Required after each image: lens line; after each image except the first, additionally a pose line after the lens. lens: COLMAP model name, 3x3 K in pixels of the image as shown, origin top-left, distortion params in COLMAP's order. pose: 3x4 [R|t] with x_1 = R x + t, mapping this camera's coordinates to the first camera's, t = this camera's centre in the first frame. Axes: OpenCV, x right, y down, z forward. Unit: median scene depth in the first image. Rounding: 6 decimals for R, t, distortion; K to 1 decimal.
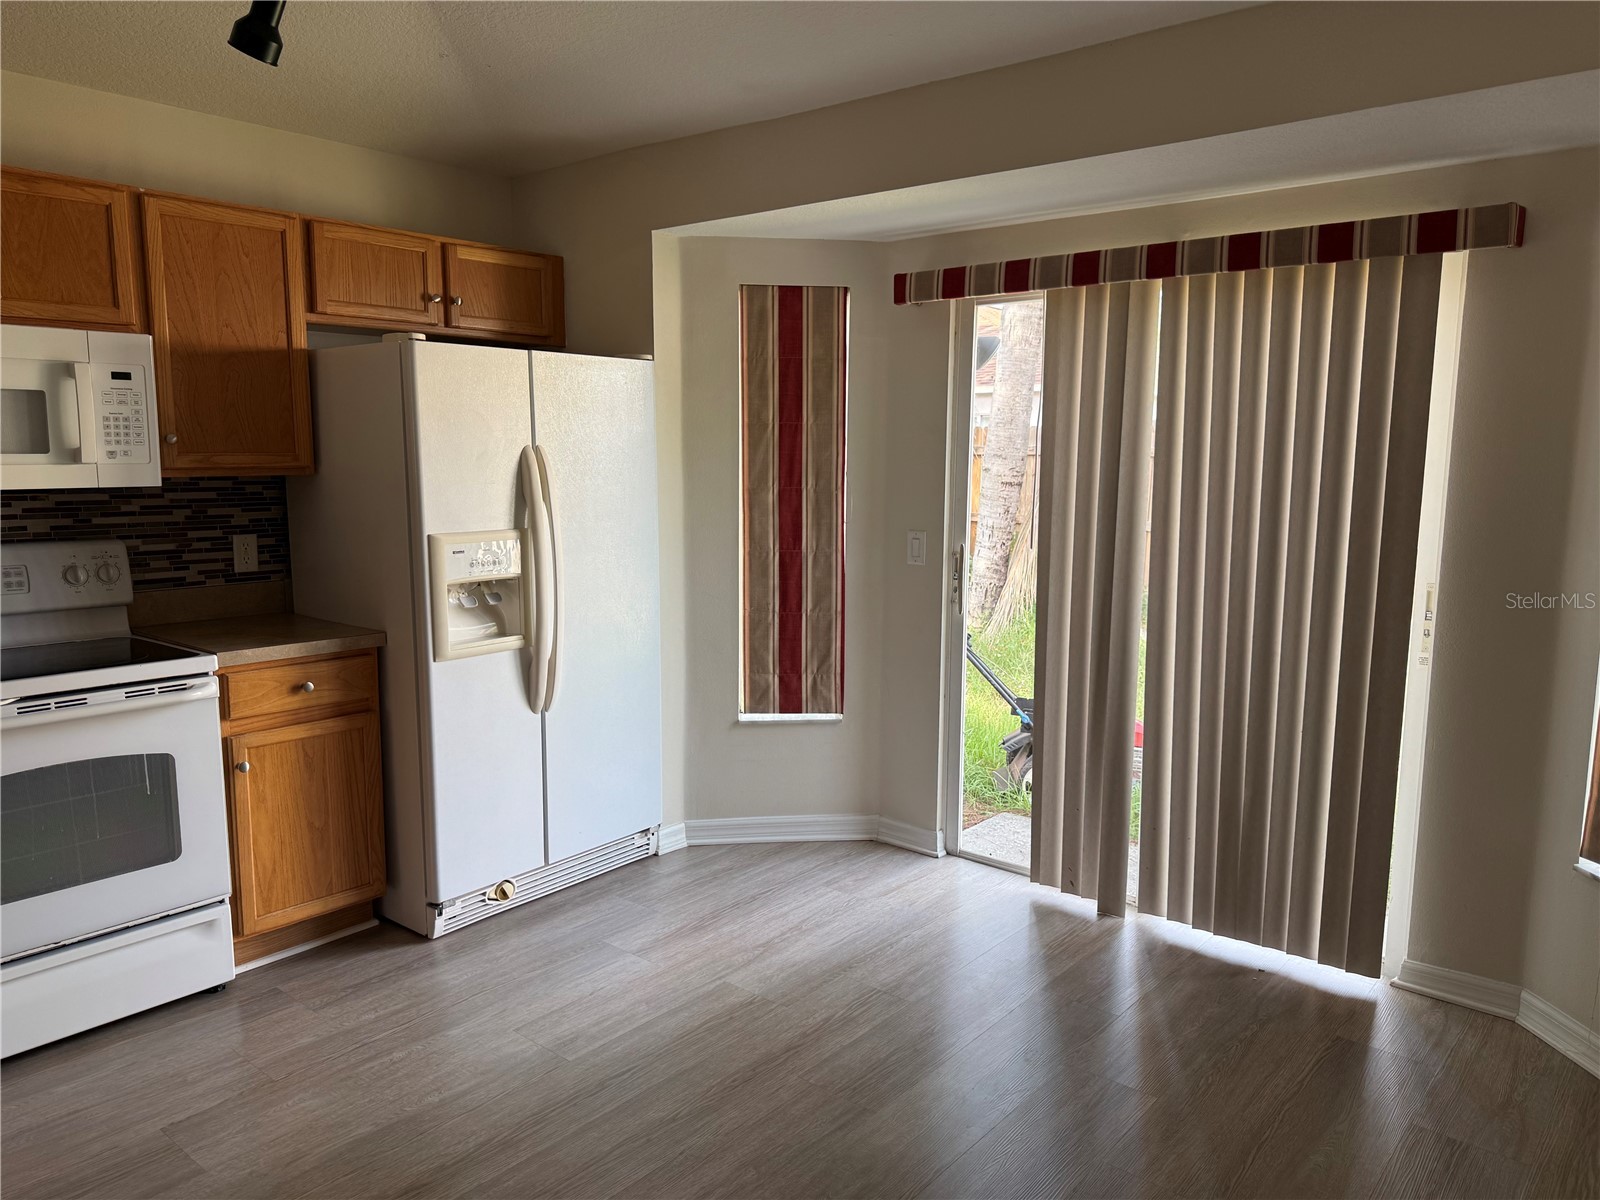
lens RADIAL K [[1151.8, 0, 797.0], [0, 1151.8, 610.7], [0, 0, 1]] dist [0.029840, 0.000065]
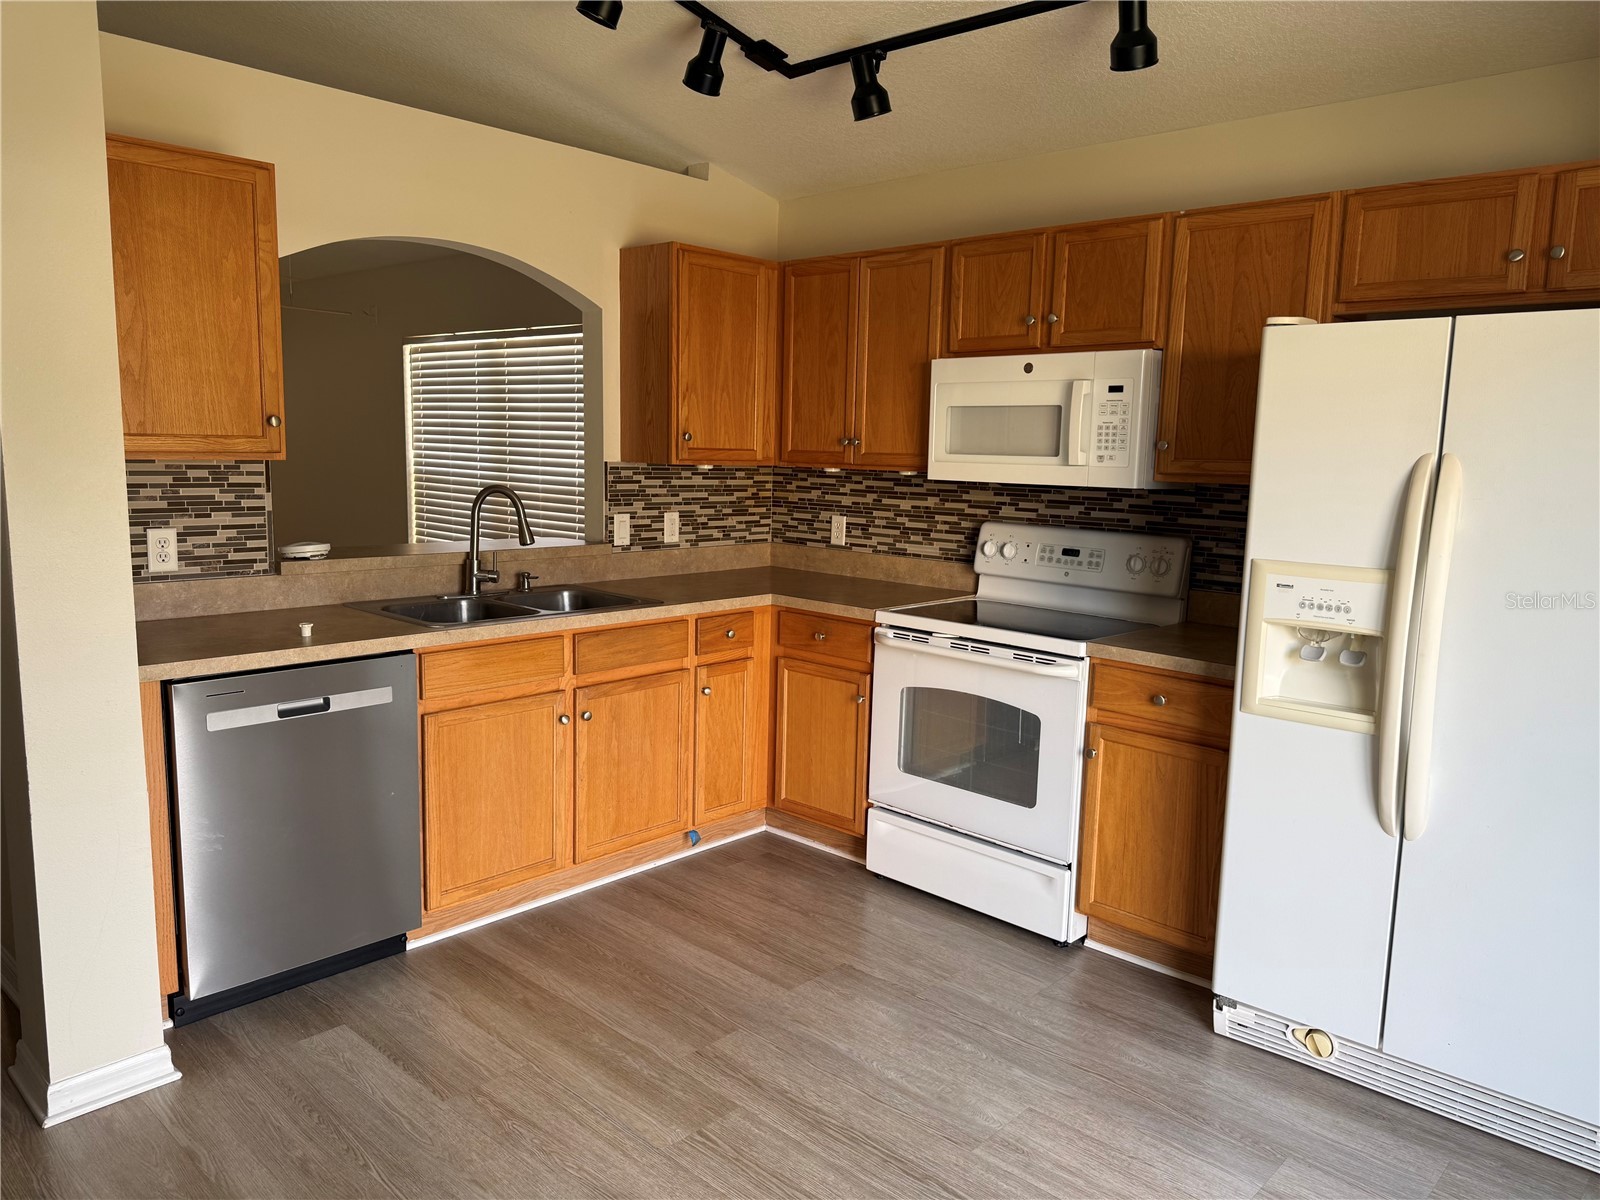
lens RADIAL K [[1139.3, 0, 800.0], [0, 1139.3, 600.0], [0, 0, 1]] dist [0.039915, -0.004863]
pose [[-0.051306, 0.132540, -0.989849, 0.544749], [-0.167128, 0.976037, 0.139353, -0.101768], [0.984599, 0.172581, -0.027925, 0.738432]]
